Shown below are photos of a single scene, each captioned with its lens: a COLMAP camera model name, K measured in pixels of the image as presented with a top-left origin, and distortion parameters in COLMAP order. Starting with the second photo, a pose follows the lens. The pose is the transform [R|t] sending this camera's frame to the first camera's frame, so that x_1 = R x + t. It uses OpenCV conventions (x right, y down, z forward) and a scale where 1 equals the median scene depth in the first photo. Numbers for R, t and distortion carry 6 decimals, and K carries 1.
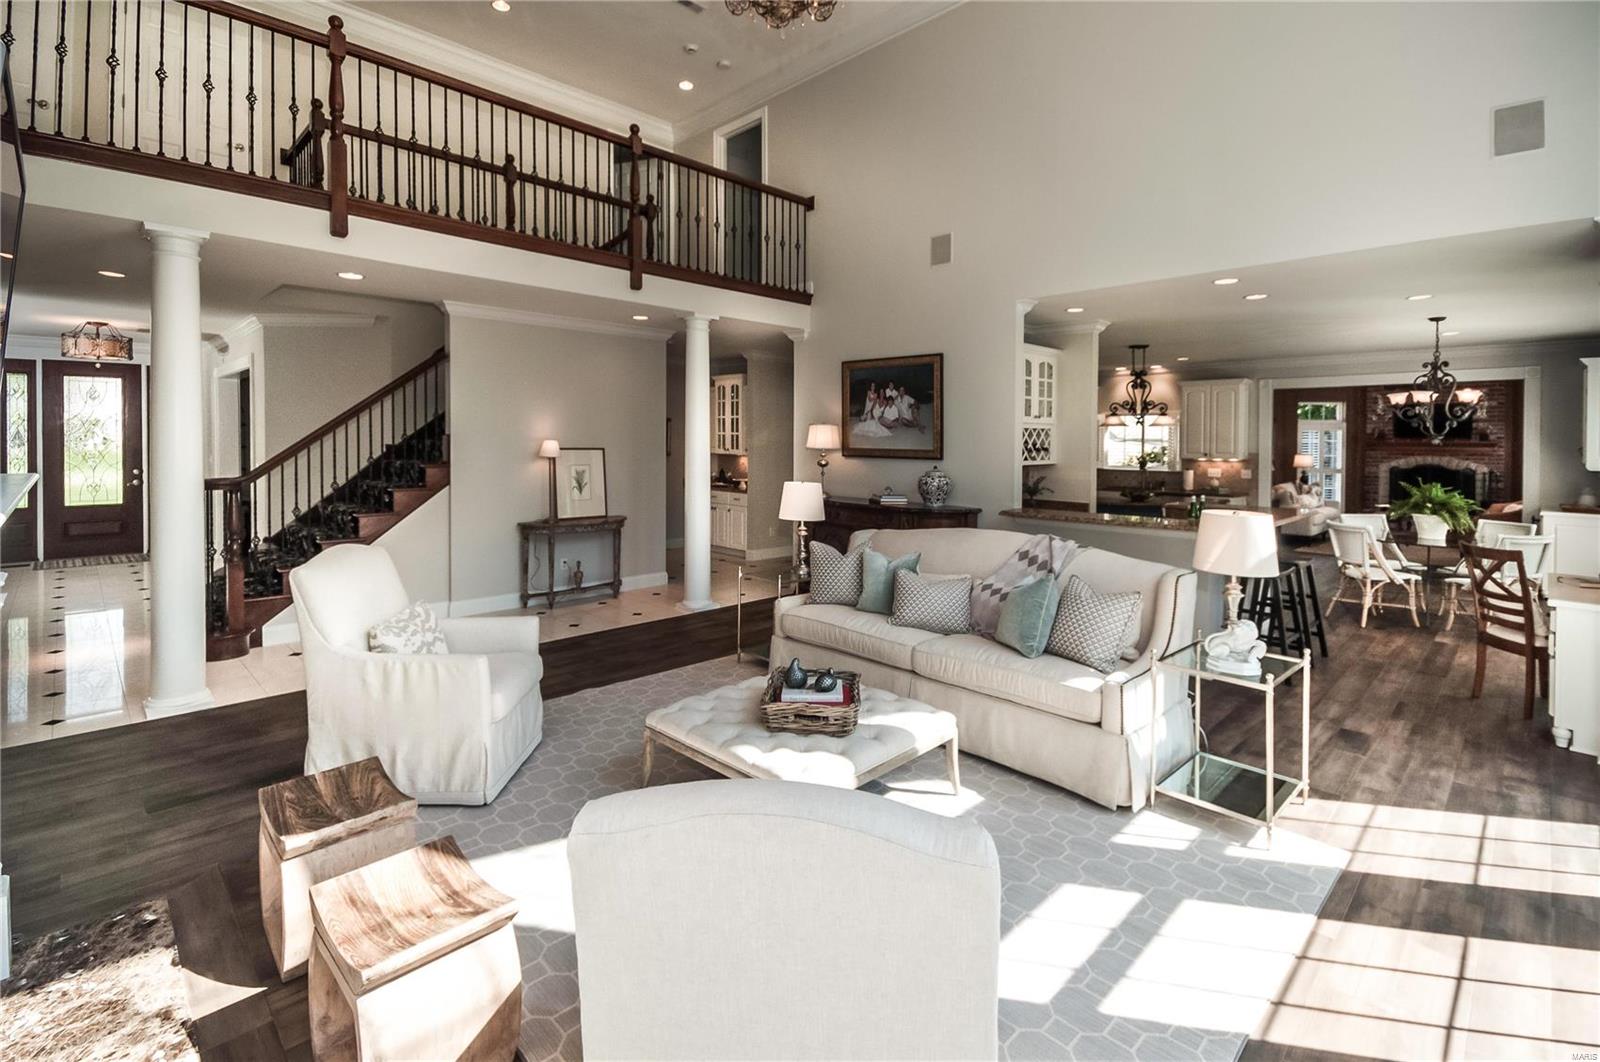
lens RADIAL K [[717.8, 0, 800.3], [0, 717.8, 454.0], [0, 0, 1]] dist [0.000927, -0.012501]
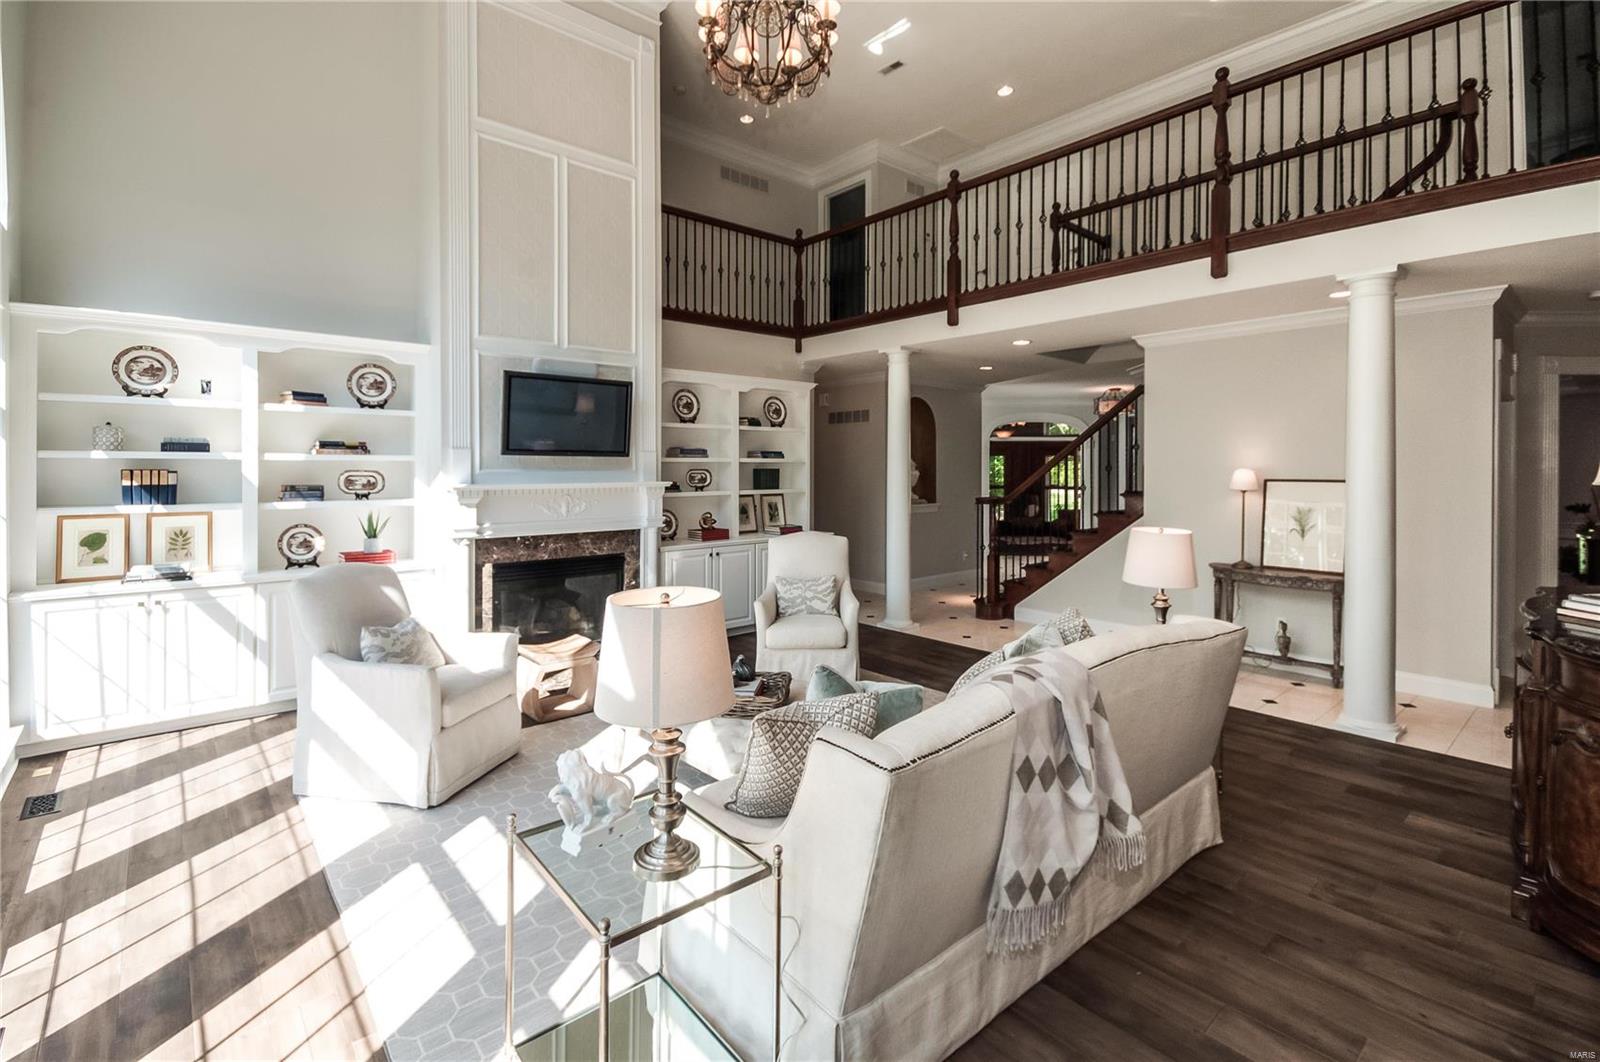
lens RADIAL K [[715.0, 0, 787.1], [0, 715.0, 472.7], [0, 0, 1]] dist [0.001184, 0.000005]
pose [[-0.054707, -0.005335, -0.998488, 0.514784], [-0.014305, 0.999887, -0.004559, -0.004590], [0.998400, 0.014034, -0.054777, 0.508727]]
